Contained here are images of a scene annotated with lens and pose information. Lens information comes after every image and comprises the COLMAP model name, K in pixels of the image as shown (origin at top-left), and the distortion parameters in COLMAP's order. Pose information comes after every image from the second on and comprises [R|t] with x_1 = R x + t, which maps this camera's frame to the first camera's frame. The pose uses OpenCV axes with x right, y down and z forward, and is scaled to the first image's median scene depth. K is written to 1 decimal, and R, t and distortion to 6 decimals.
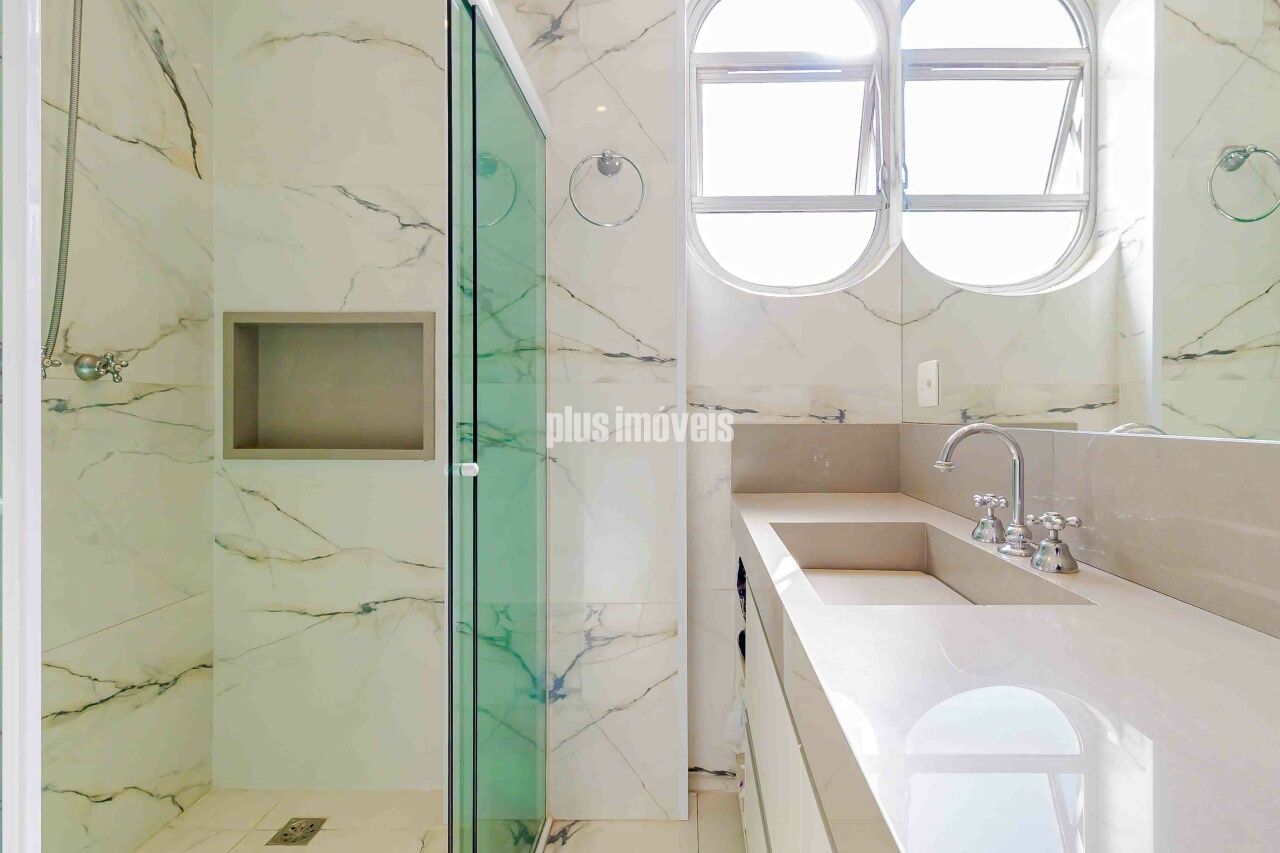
lens RADIAL K [[582.5, 0, 644.9], [0, 582.5, 403.2], [0, 0, 1]] dist [-0.000323, -0.000206]
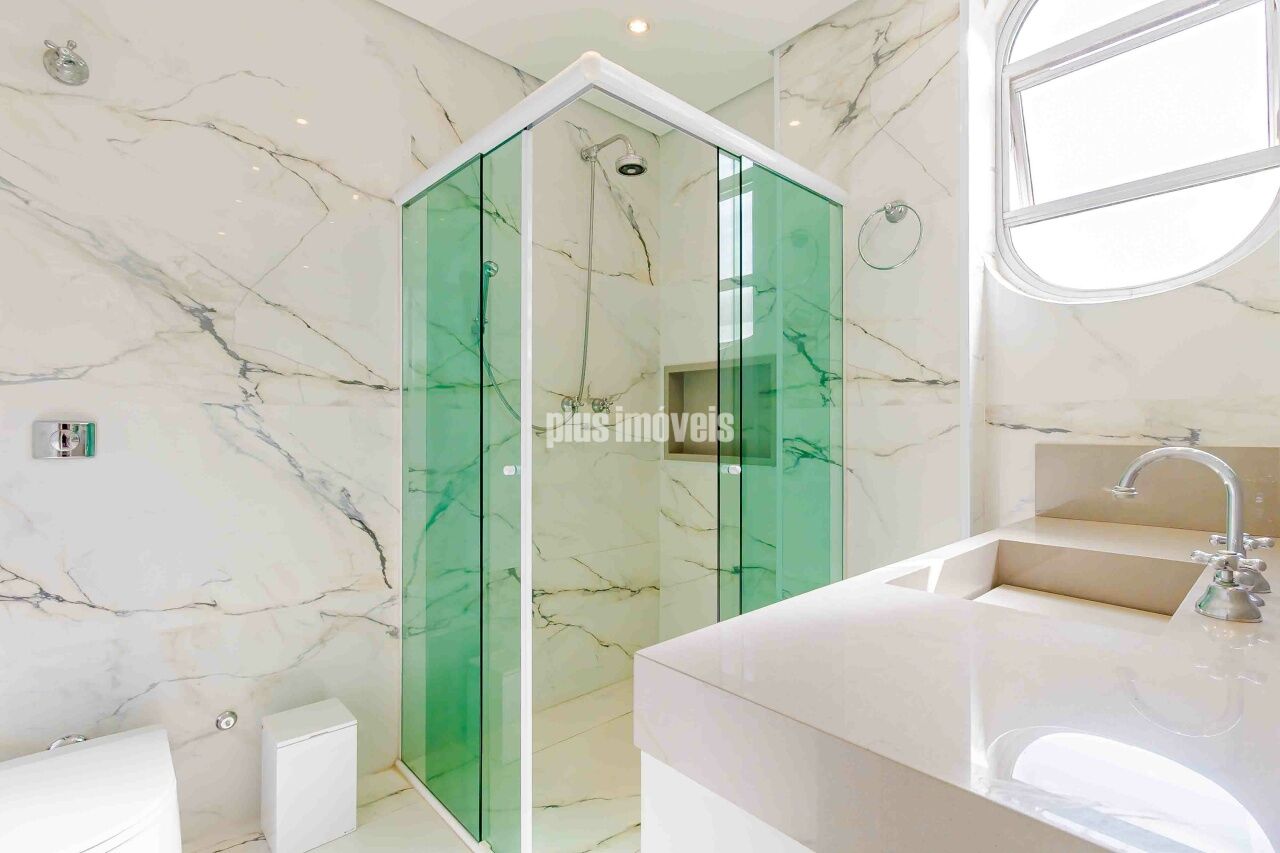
lens RADIAL K [[582.5, 0, 644.9], [0, 582.5, 403.2], [0, 0, 1]] dist [-0.000323, -0.000206]
pose [[0.683811, -0.030317, -0.729029, 0.417263], [0.012013, 0.999469, -0.030296, -0.009963], [0.729560, 0.011959, 0.683812, -0.127985]]
